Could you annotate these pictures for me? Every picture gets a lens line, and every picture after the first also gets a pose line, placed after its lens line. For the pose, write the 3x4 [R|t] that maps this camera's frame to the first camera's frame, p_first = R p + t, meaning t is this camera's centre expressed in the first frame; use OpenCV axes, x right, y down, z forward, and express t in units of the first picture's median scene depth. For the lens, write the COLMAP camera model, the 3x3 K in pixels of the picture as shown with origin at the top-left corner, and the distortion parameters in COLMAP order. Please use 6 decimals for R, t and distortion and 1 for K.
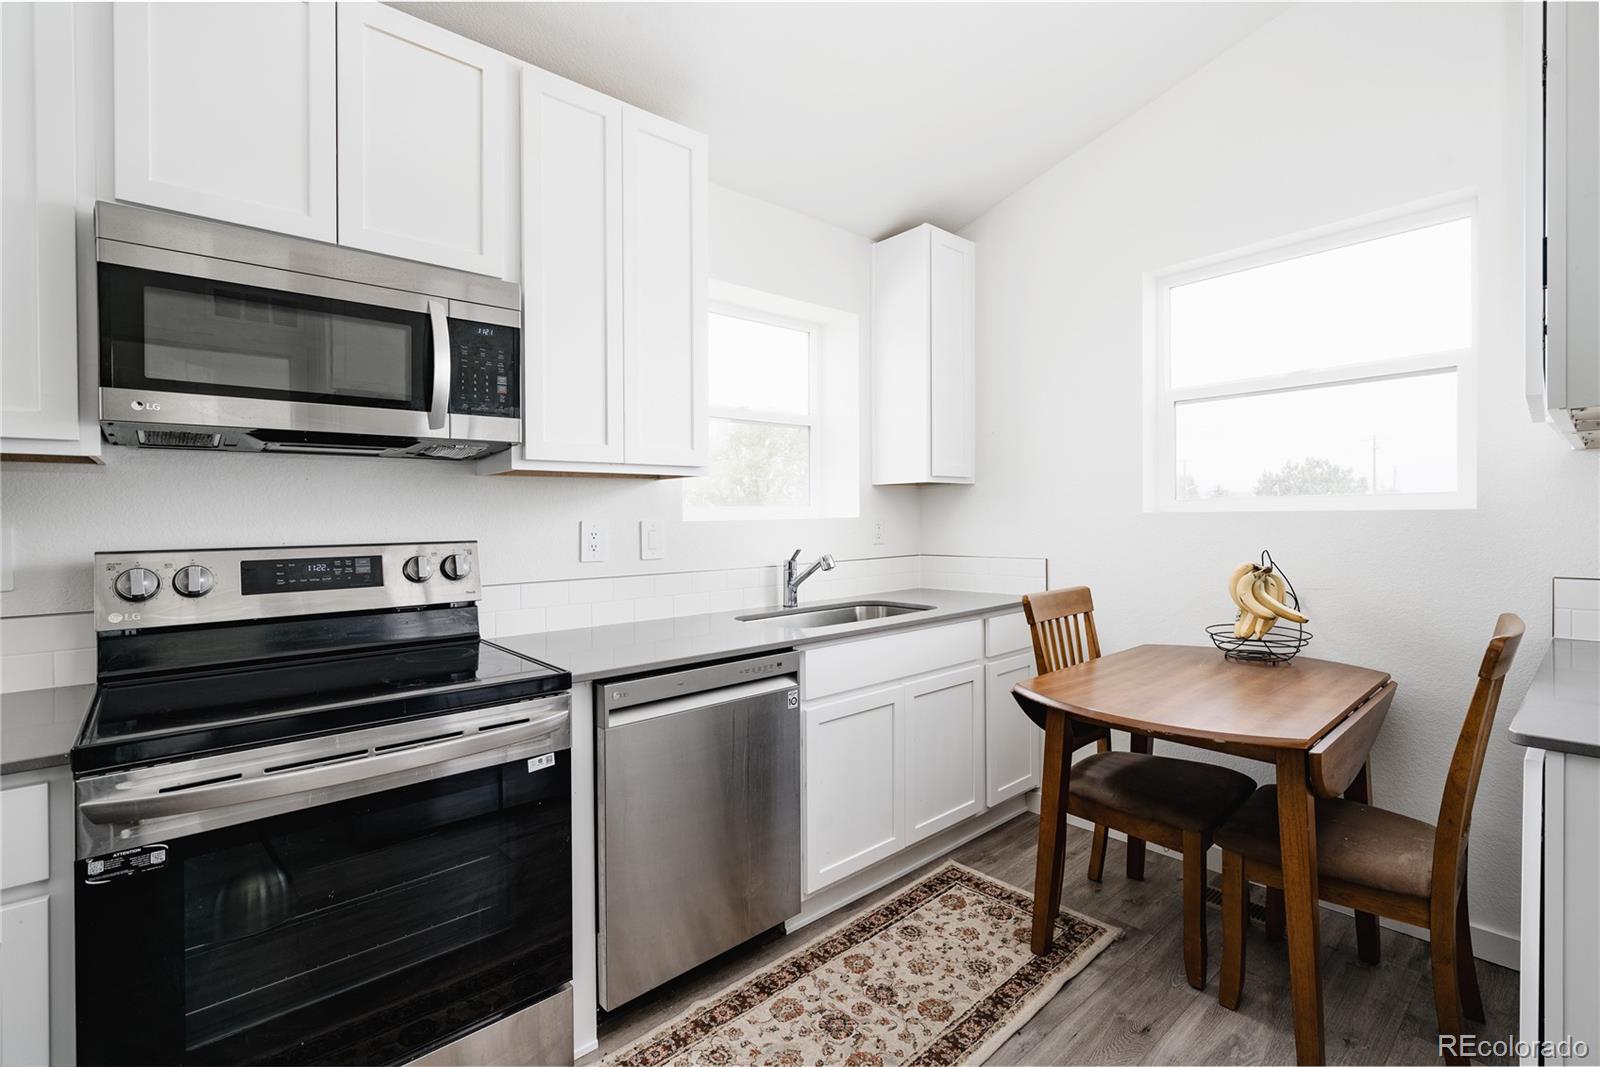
lens RADIAL K [[720.3, 0, 762.1], [0, 720.3, 545.8], [0, 0, 1]] dist [0.000177, 0.000108]
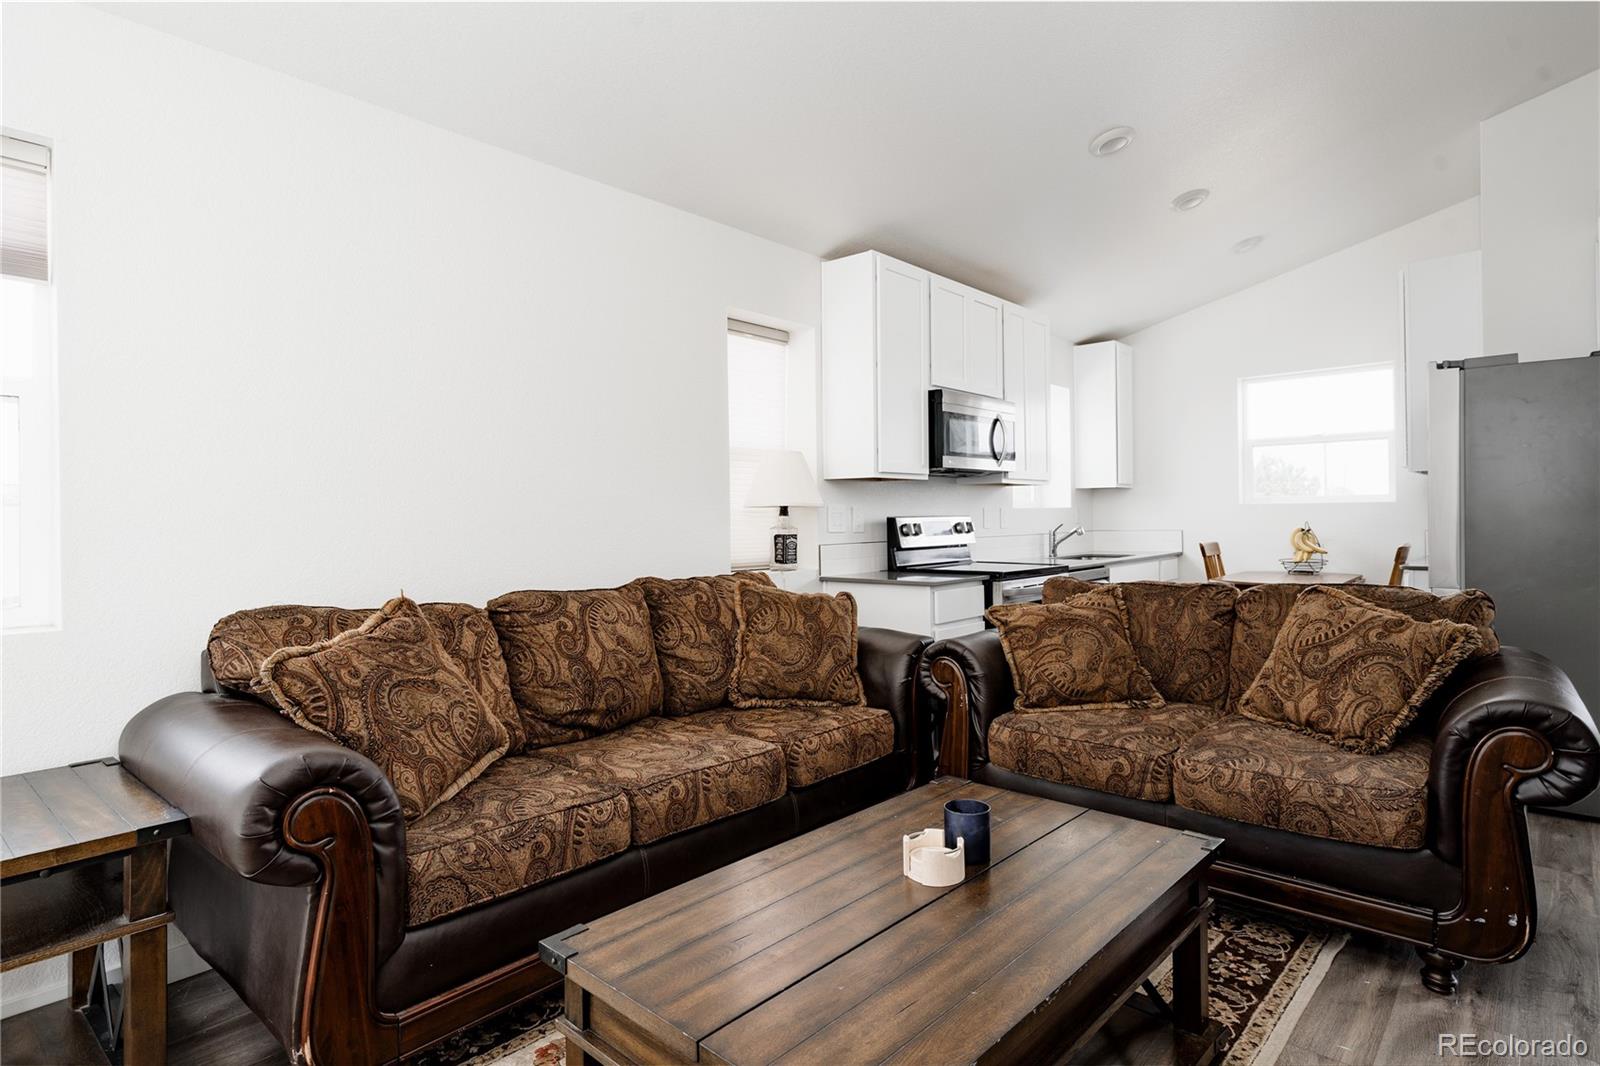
lens RADIAL K [[872.2, 0, 744.2], [0, 872.2, 525.5], [0, 0, 1]] dist [0.017591, 0.000134]
pose [[0.992676, 0.002661, 0.120777, -1.258081], [0.000842, 0.999581, -0.028944, 0.089771], [-0.120804, 0.028834, 0.992258, -1.373597]]
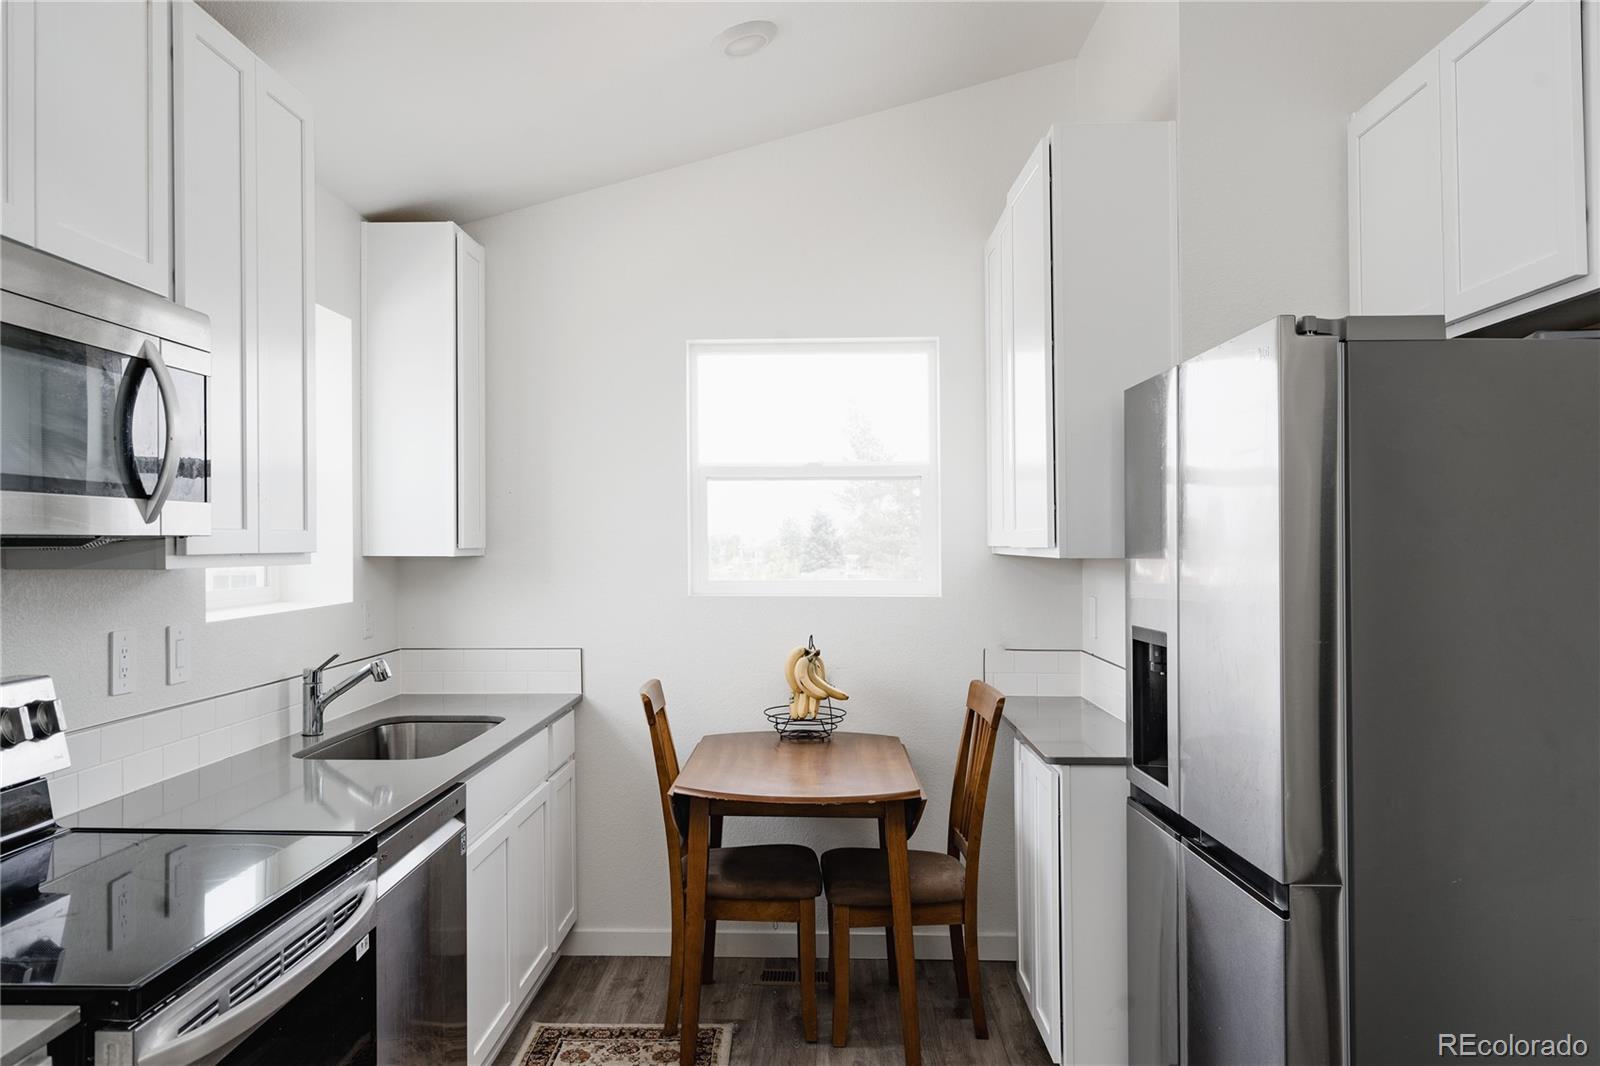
lens RADIAL K [[1254.2, 0, 800.0], [0, 1254.2, 533.0], [0, 0, 1]] dist [0.004439, 0.003044]
pose [[0.653729, 0.020199, 0.756459, -0.736071], [0.017549, 0.998970, -0.041840, -0.068600], [-0.756525, 0.040627, 0.652702, -0.222764]]
